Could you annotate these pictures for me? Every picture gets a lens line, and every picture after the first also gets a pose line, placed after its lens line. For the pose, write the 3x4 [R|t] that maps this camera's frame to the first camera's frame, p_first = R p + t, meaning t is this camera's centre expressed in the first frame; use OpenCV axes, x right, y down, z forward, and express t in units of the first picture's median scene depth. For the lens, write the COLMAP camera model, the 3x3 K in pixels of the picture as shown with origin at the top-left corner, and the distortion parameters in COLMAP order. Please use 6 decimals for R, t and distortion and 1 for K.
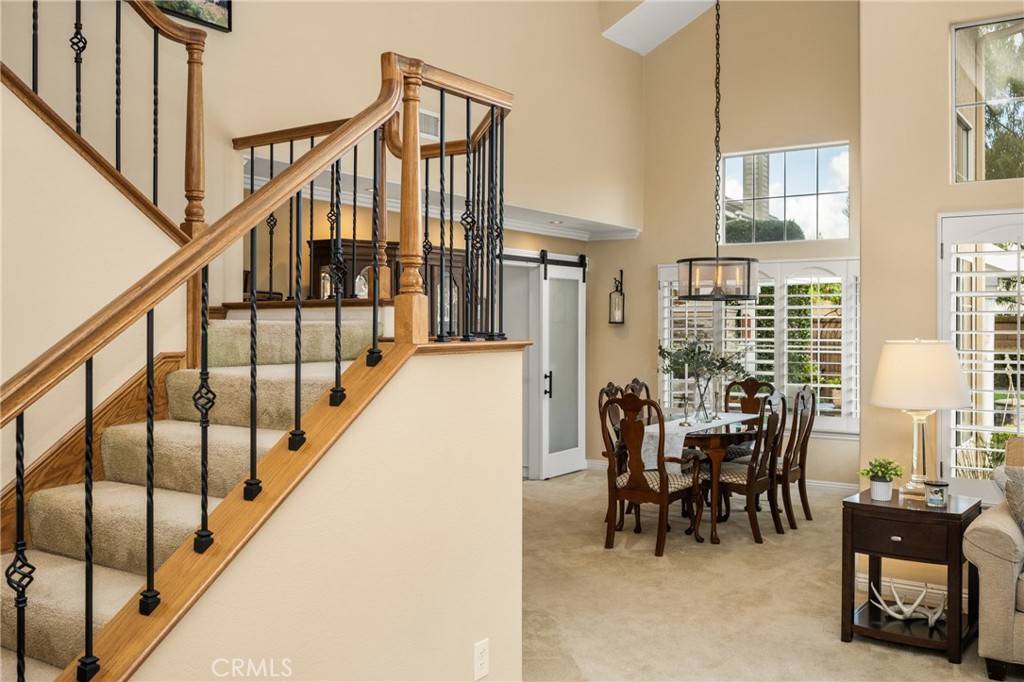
lens RADIAL K [[931.6, 0, 509.0], [0, 931.6, 321.9], [0, 0, 1]] dist [0.009375, 0.003695]
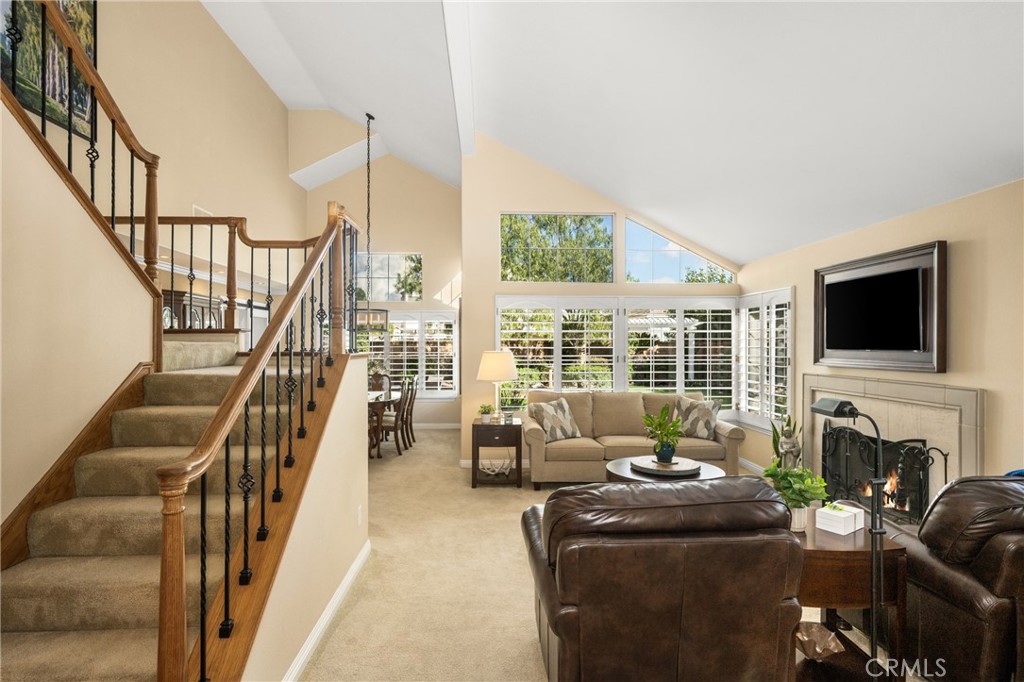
lens RADIAL K [[530.4, 0, 512.0], [0, 530.4, 341.0], [0, 0, 1]] dist [-0.003185, -0.000069]
pose [[0.795207, 0.003332, 0.606329, -0.328931], [-0.000833, 0.999990, -0.004403, 0.000156], [-0.606337, 0.002996, 0.795202, -0.051179]]
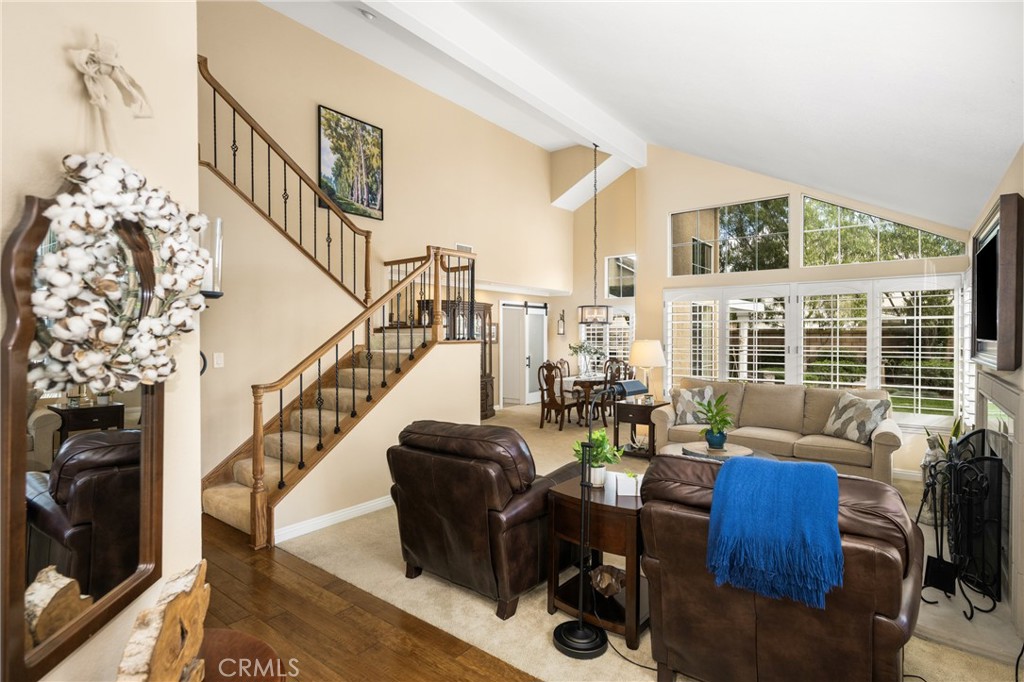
lens RADIAL K [[509.8, 0, 512.0], [0, 509.8, 341.0], [0, 0, 1]] dist [0.000672, 0.000008]
pose [[0.997980, -0.002455, -0.063488, 0.164416], [0.003348, 0.999897, 0.013974, 0.000096], [0.063447, -0.014159, 0.997885, -0.433090]]
